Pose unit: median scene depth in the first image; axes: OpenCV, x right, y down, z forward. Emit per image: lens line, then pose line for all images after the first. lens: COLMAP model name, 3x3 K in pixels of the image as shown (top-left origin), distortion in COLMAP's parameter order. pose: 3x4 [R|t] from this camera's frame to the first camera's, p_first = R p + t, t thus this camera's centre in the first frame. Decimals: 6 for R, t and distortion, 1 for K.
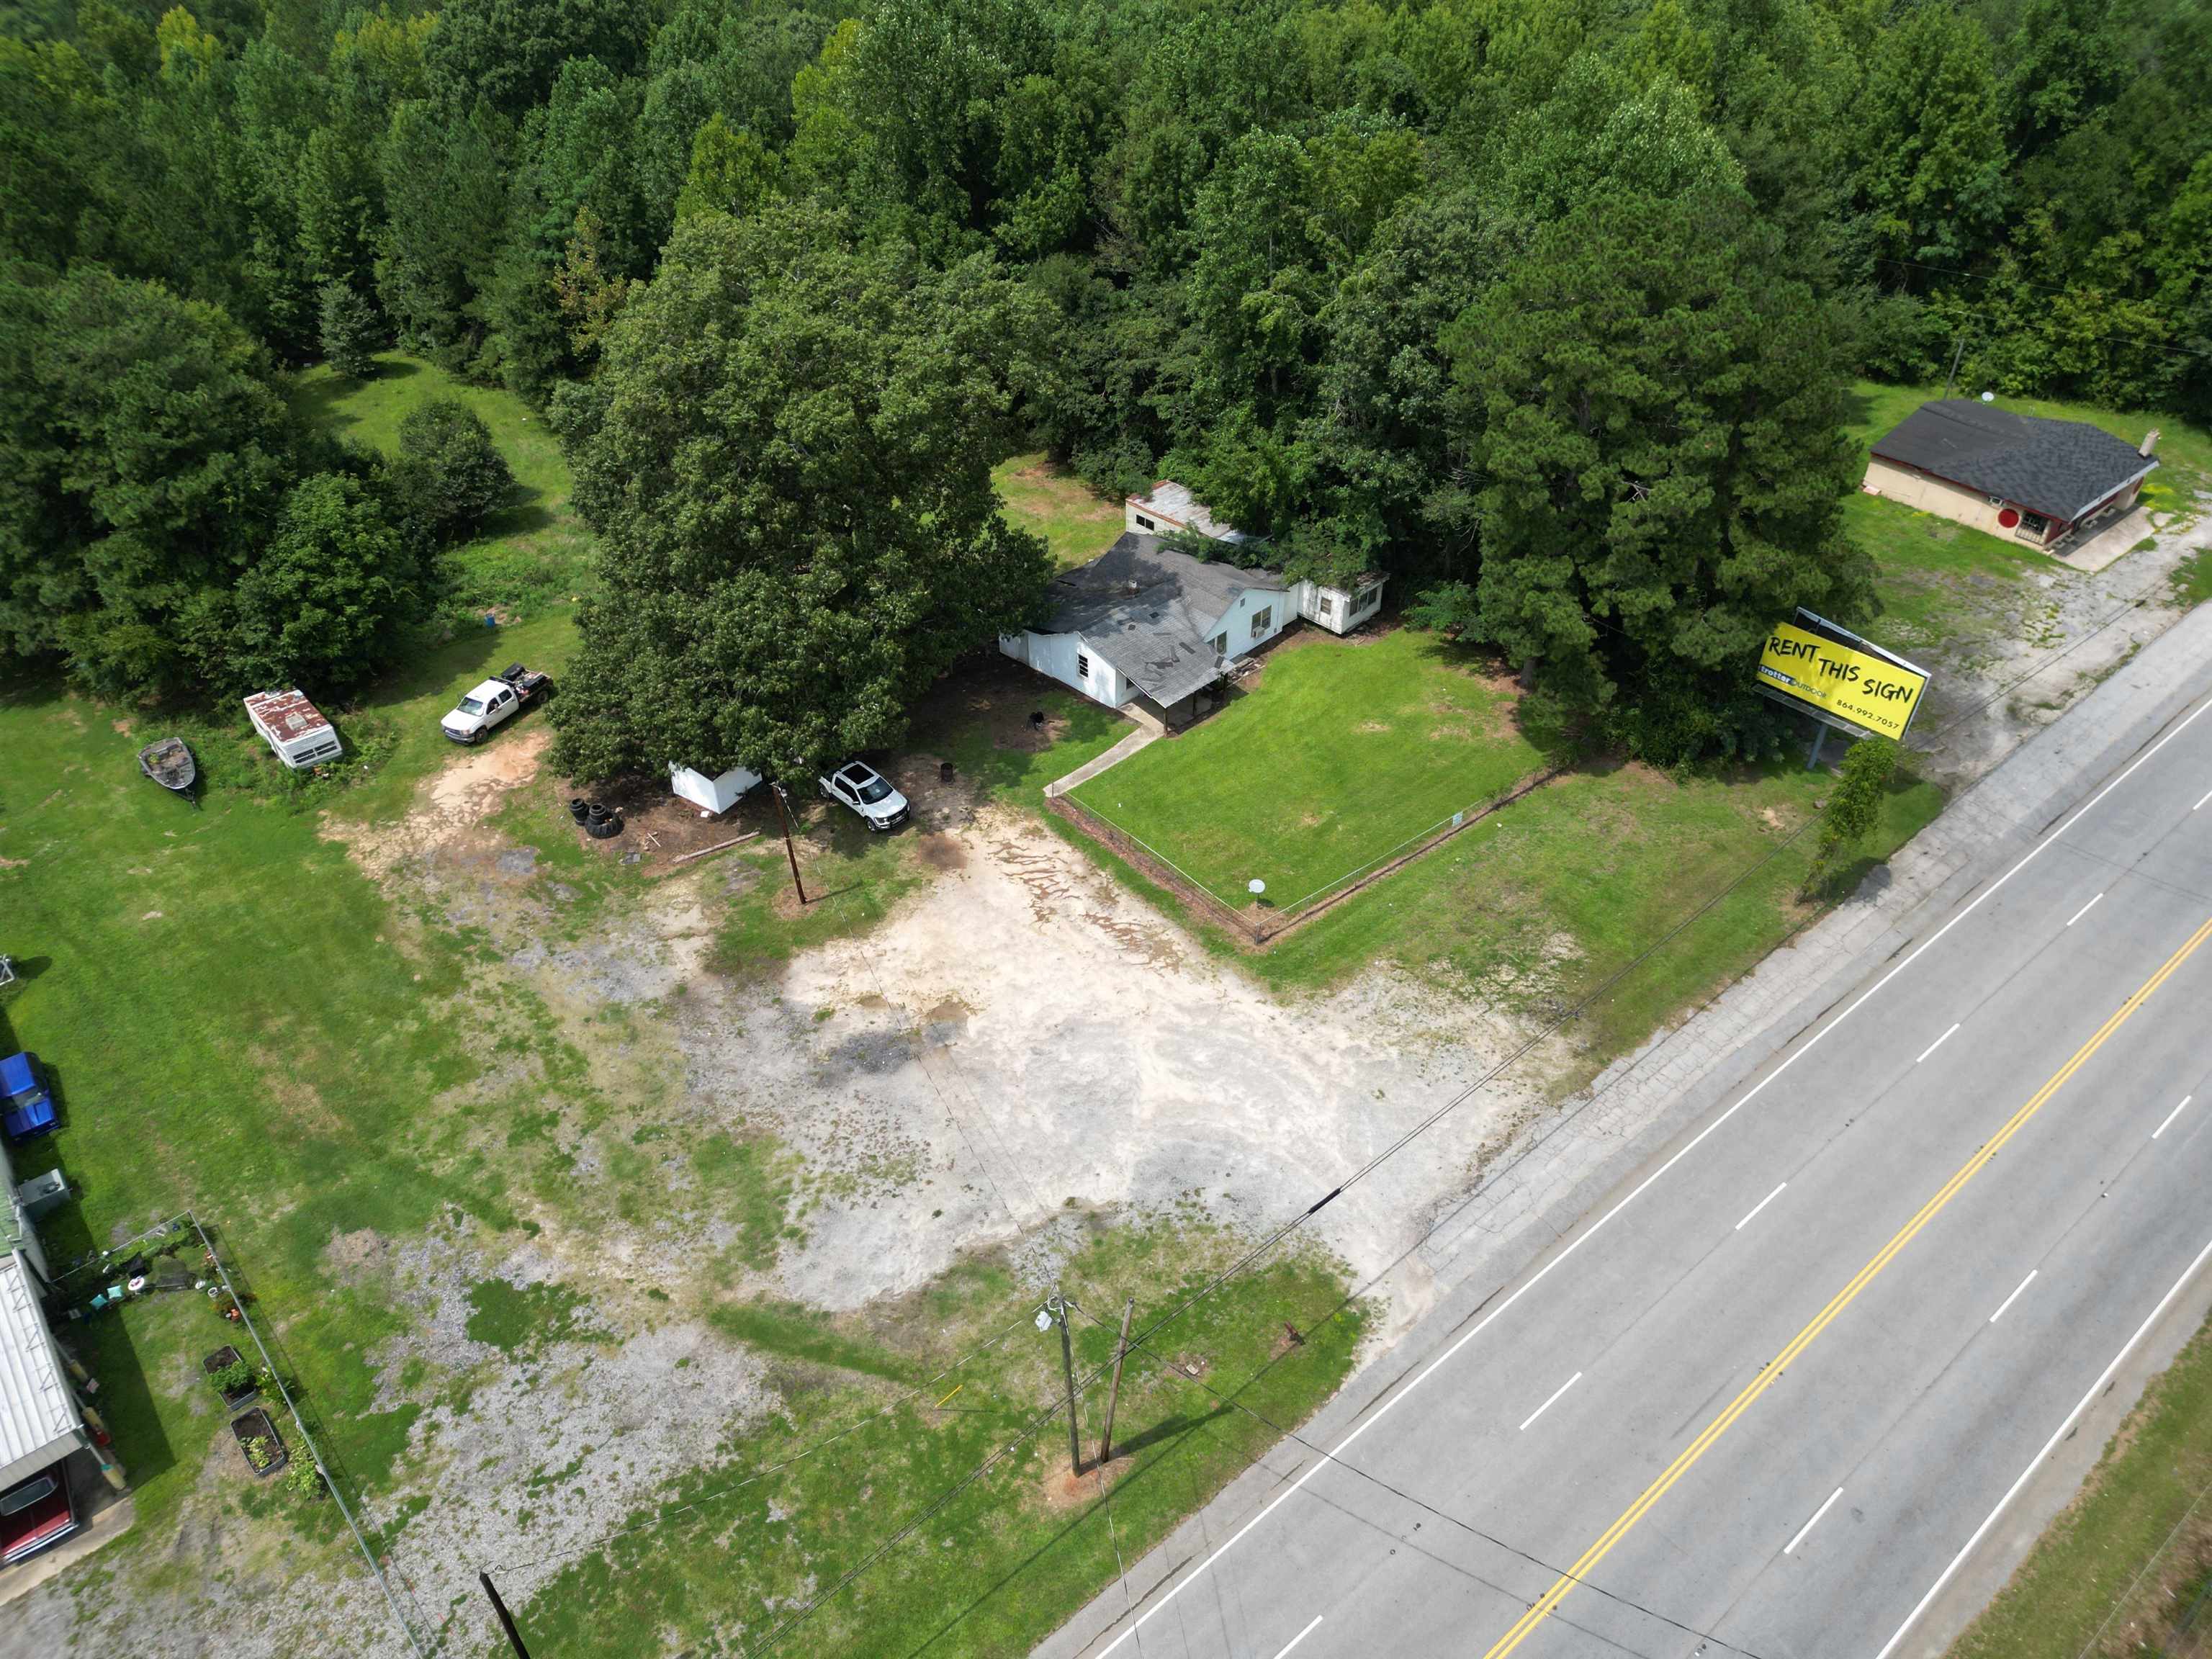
lens RADIAL K [[1545.1, 0, 1093.2], [0, 1545.1, 844.9], [0, 0, 1]] dist [0.050815, -0.039013]
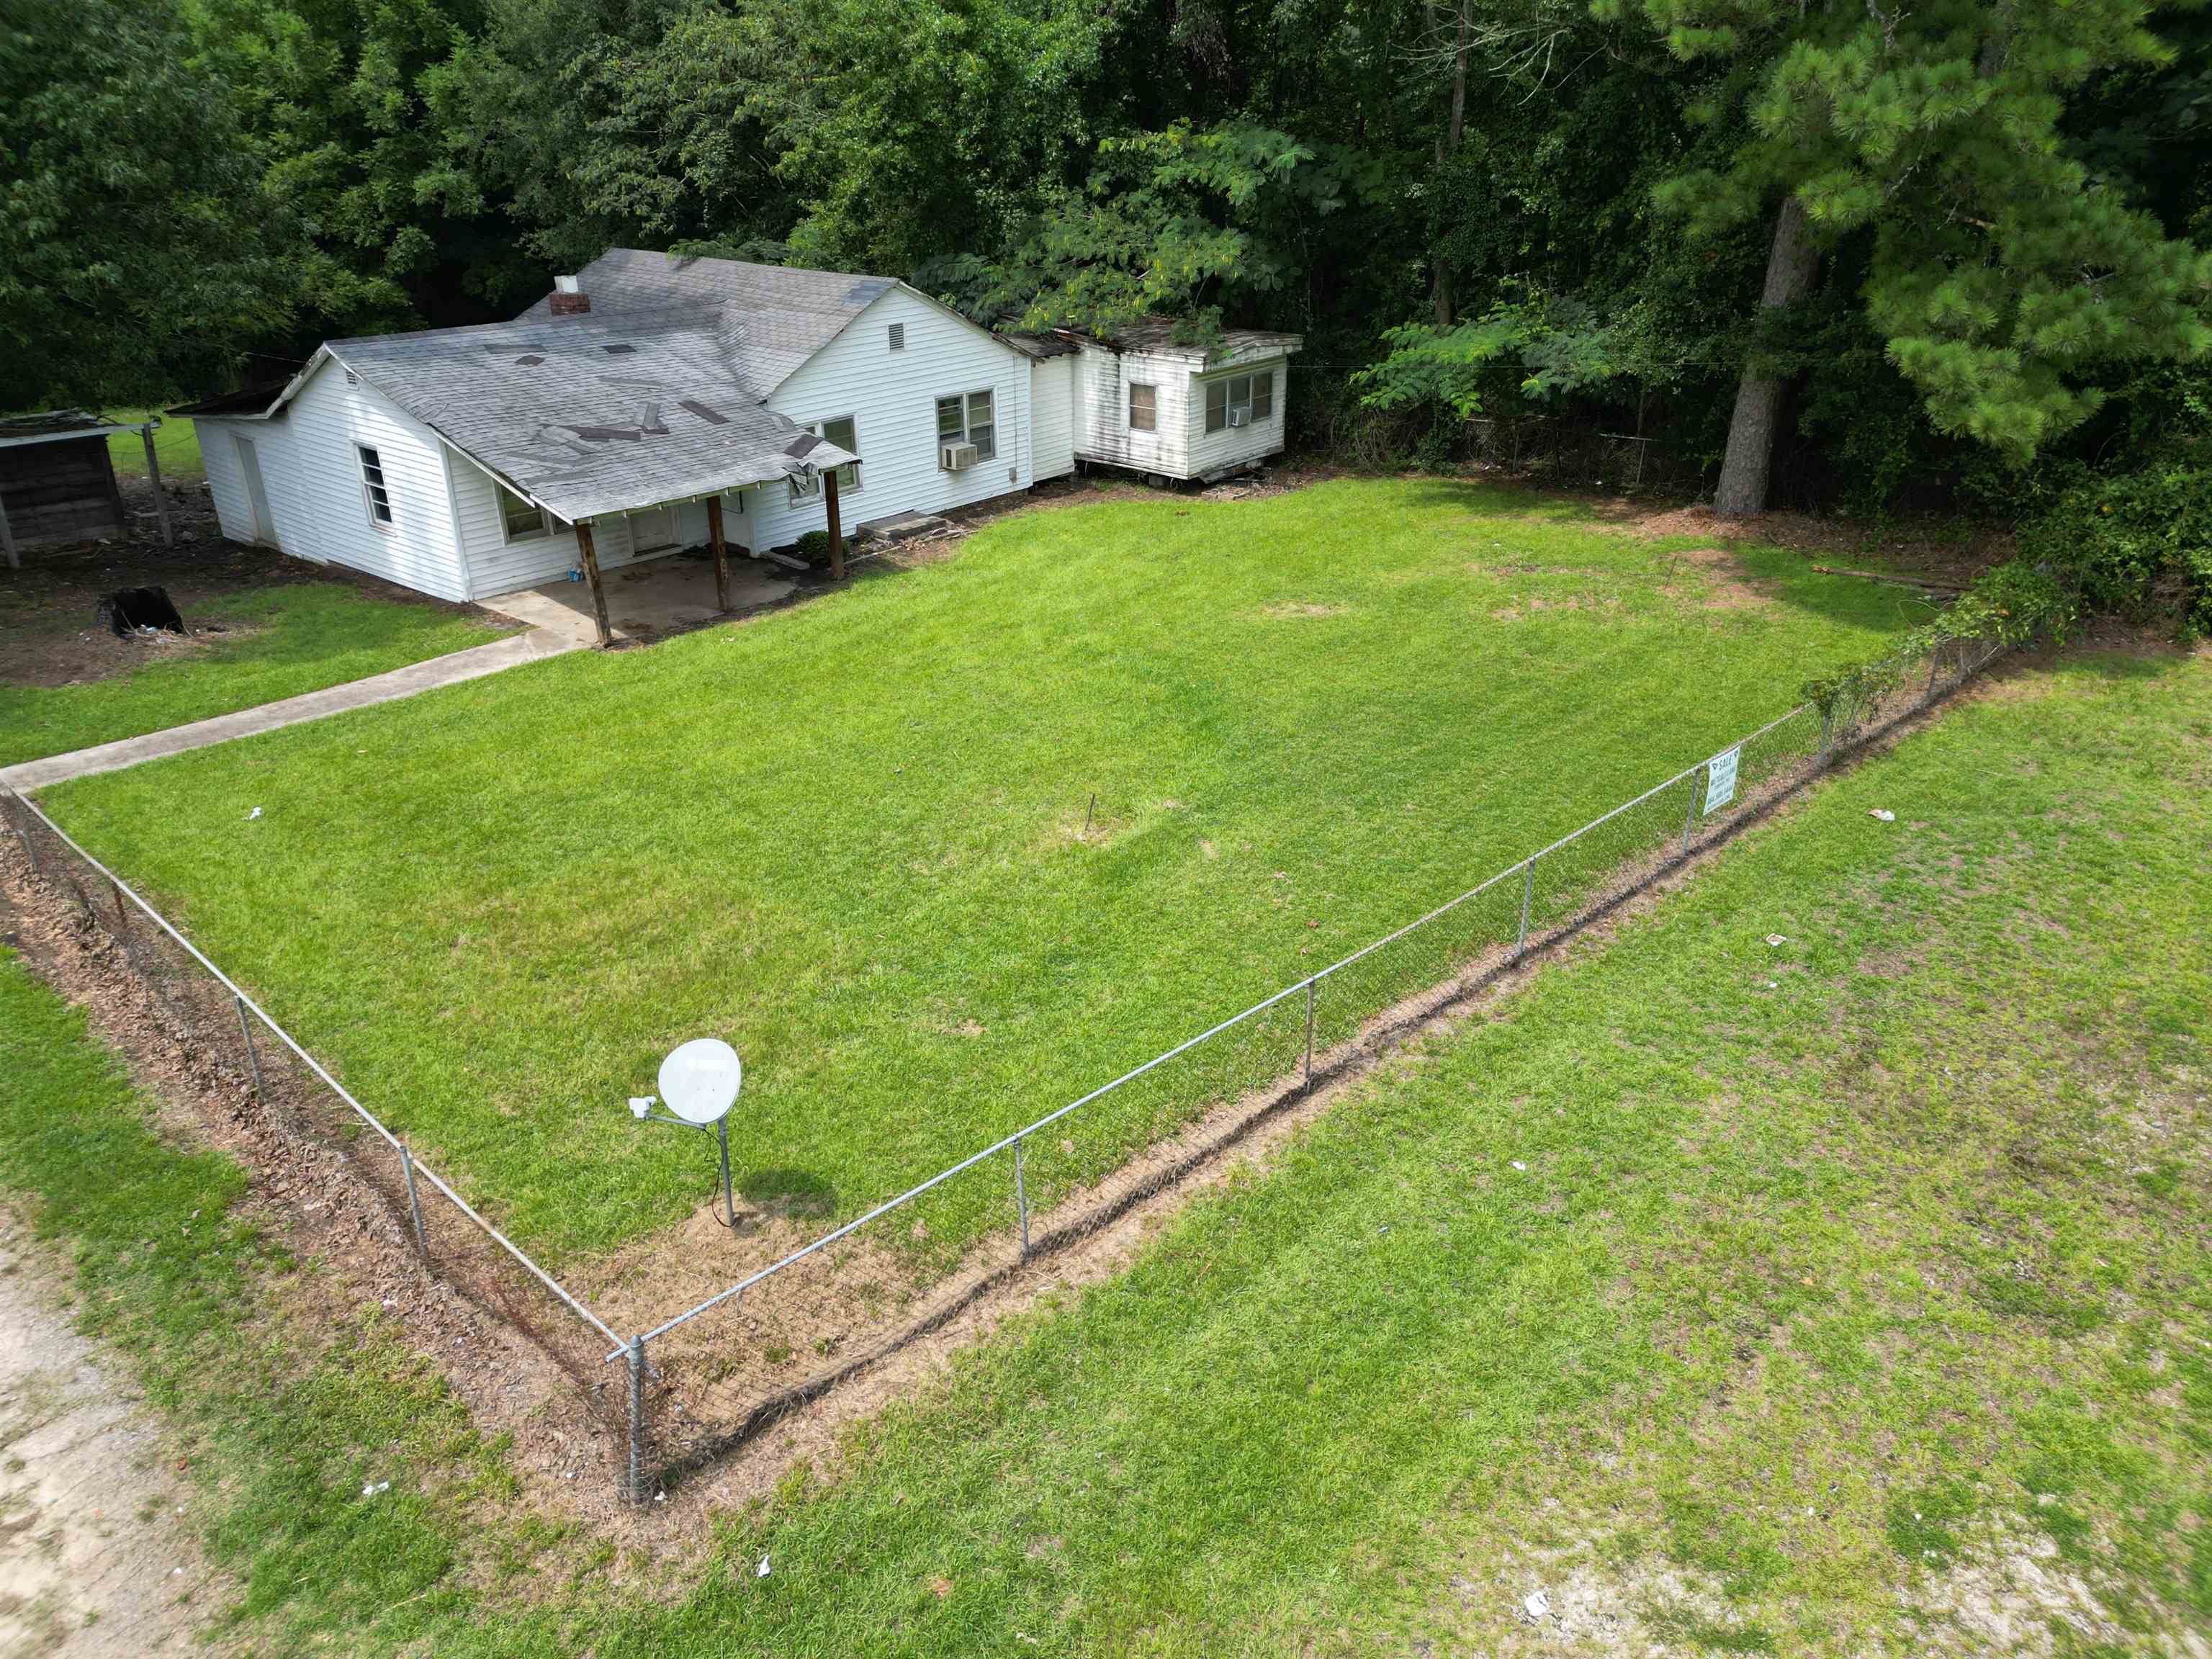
lens RADIAL K [[1545.1, 0, 1106.8], [0, 1545.1, 828.3], [0, 0, 1]] dist [0.050815, -0.039013]
pose [[0.995736, -0.033981, 0.085761, 0.123499], [0.053045, 0.971519, -0.230949, 0.036907], [-0.075471, 0.234514, 0.969179, 0.770218]]
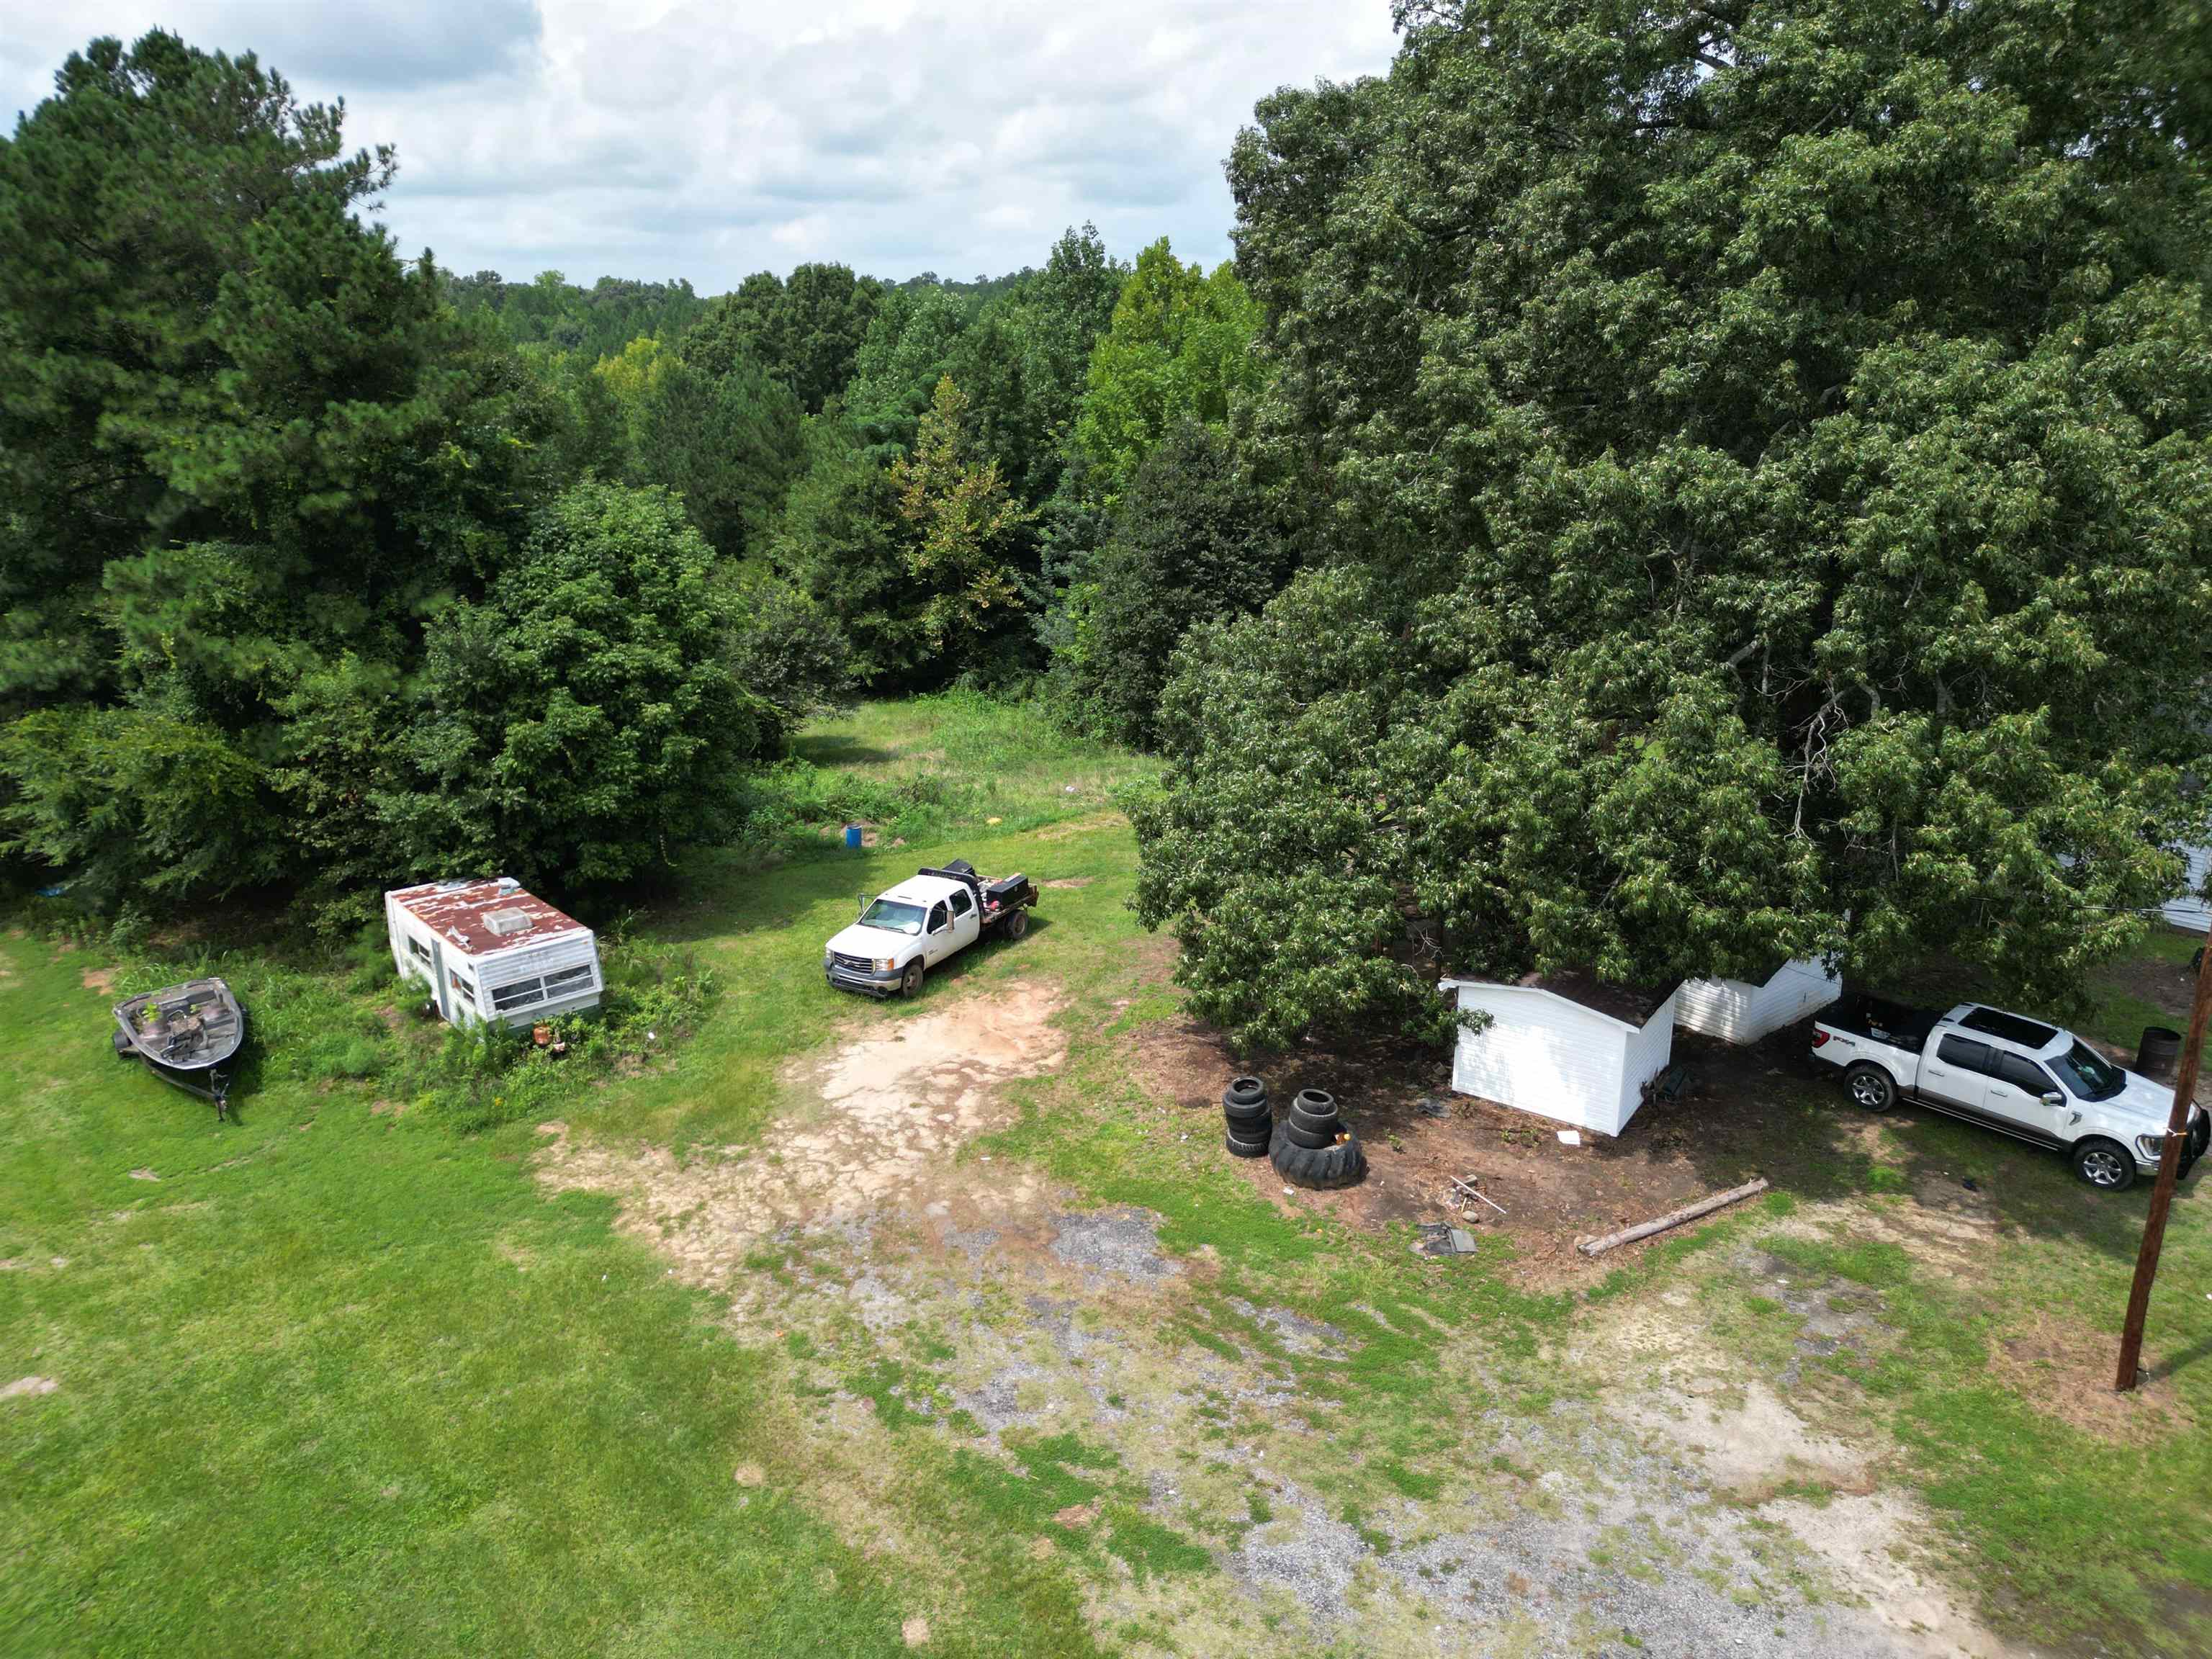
lens RADIAL K [[1545.1, 0, 1096.4], [0, 1545.1, 823.2], [0, 0, 1]] dist [0.050815, -0.039013]
pose [[0.999668, 0.011062, -0.023276, -0.356061], [-0.018801, 0.930754, -0.365162, 0.047904], [0.017625, 0.365478, 0.930653, 0.627700]]
